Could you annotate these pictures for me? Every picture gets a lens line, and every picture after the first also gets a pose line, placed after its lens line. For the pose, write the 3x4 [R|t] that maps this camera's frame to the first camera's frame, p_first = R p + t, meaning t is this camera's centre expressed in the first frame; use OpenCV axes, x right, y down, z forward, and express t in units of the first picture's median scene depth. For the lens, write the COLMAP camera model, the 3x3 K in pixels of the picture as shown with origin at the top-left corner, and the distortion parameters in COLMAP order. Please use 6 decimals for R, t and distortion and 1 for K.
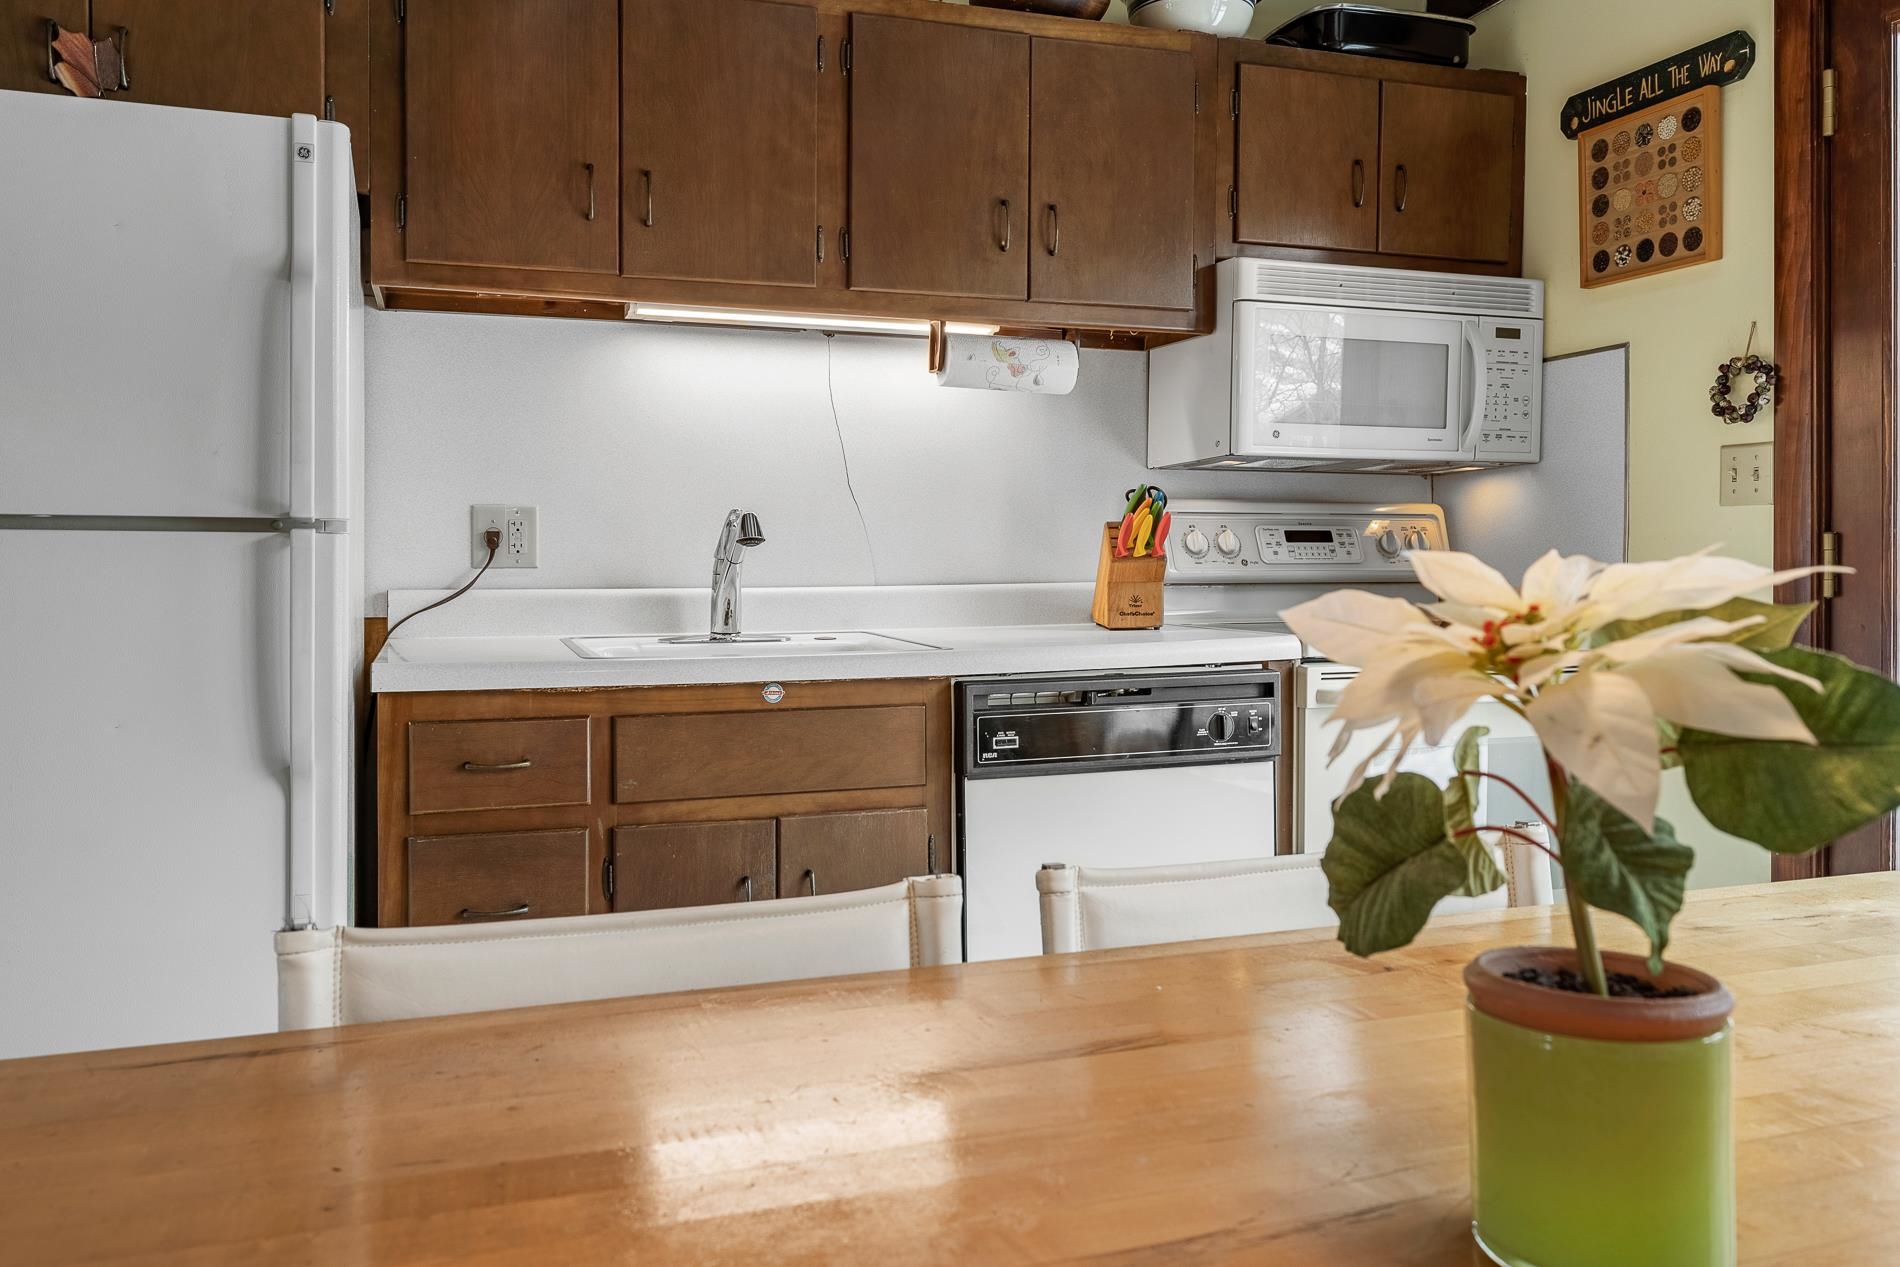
lens RADIAL K [[1453.1, 0, 940.6], [0, 1453.1, 584.5], [0, 0, 1]] dist [-0.001167, 0.000001]
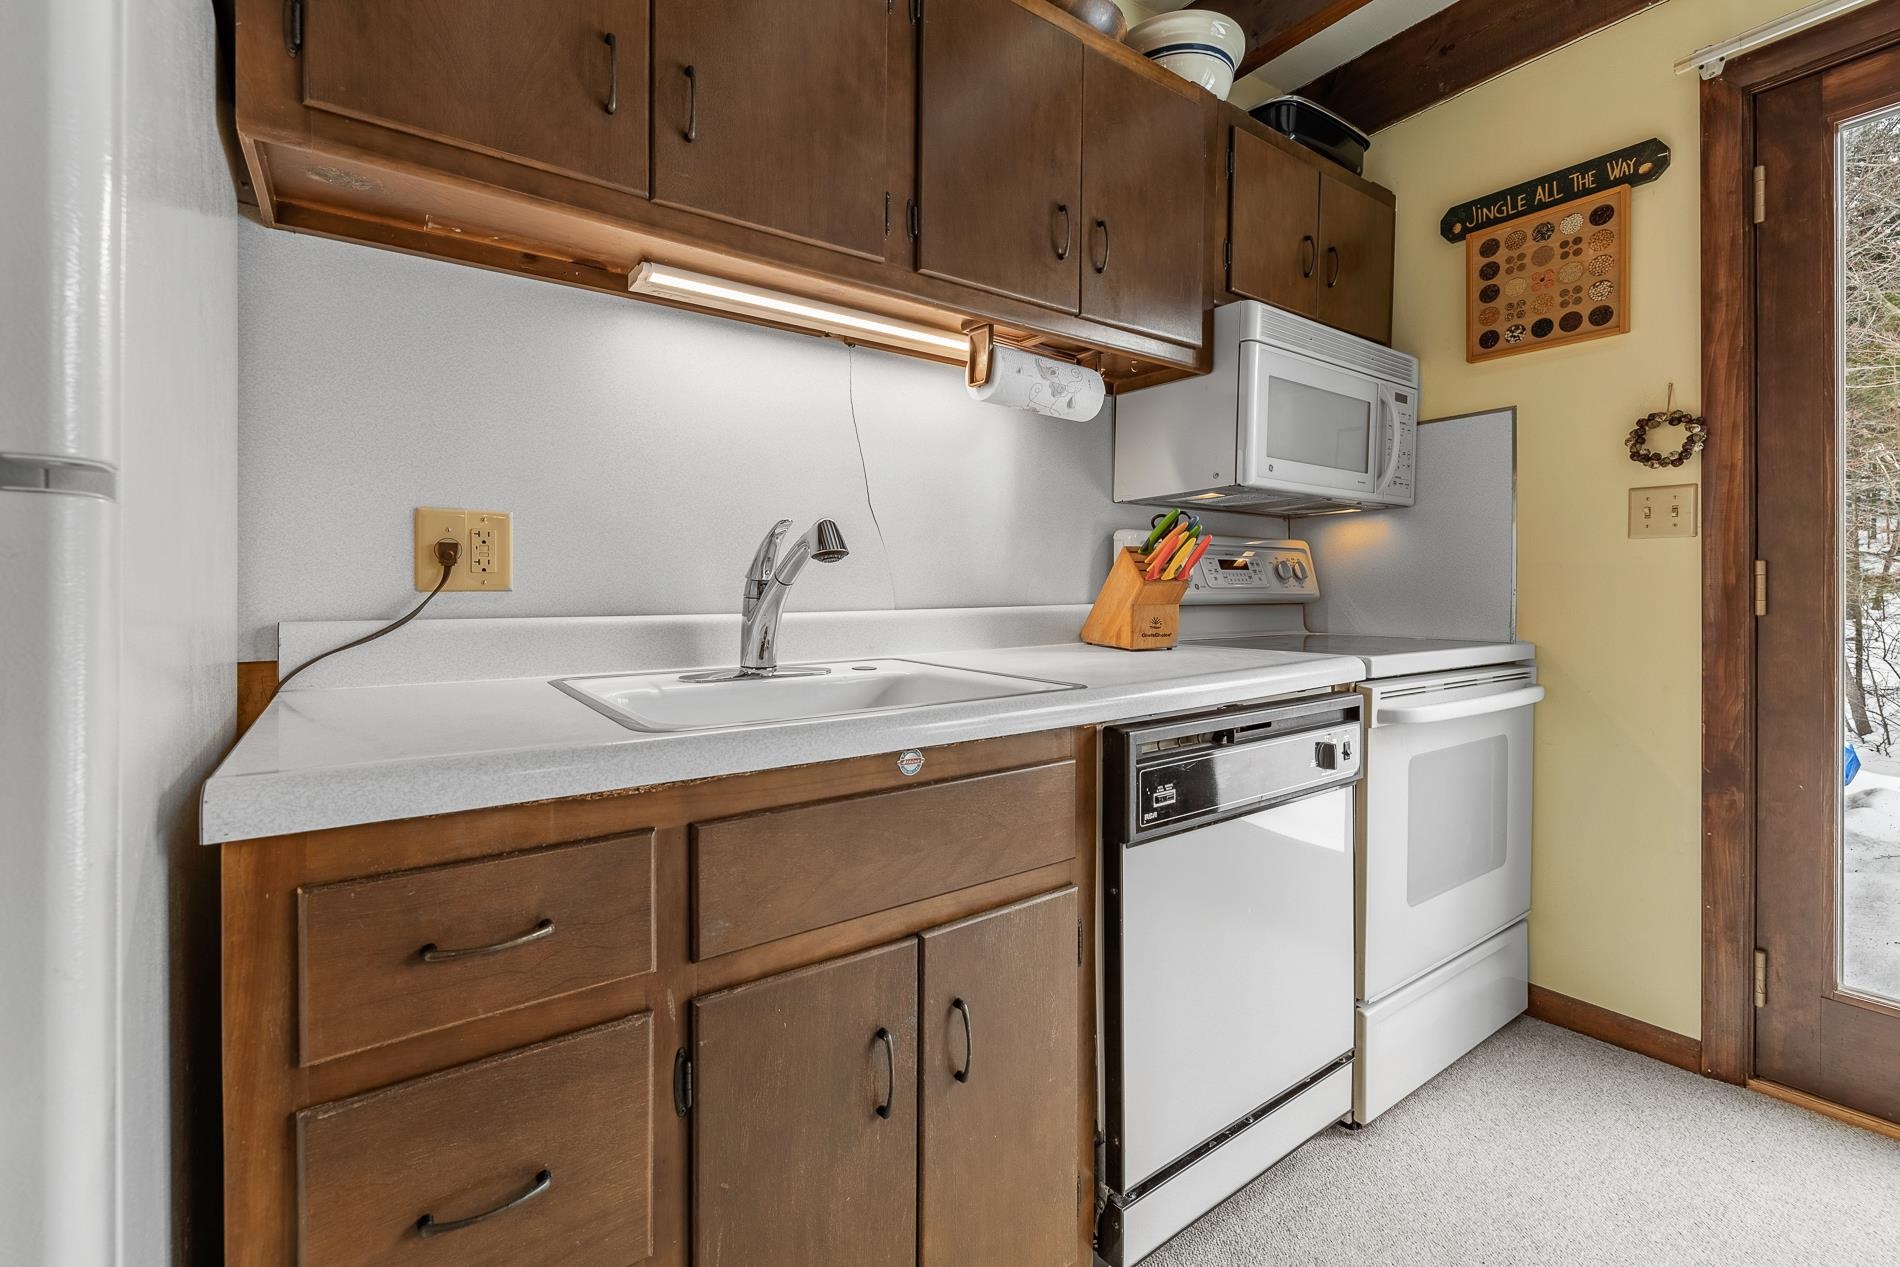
lens RADIAL K [[791.2, 0, 952.5], [0, 791.2, 597.9], [0, 0, 1]] dist [-0.000575, -0.000906]
pose [[0.952693, -0.002331, 0.303927, -0.189371], [0.004403, 0.999971, -0.006135, -0.003849], [-0.303904, 0.007183, 0.952676, 0.544961]]
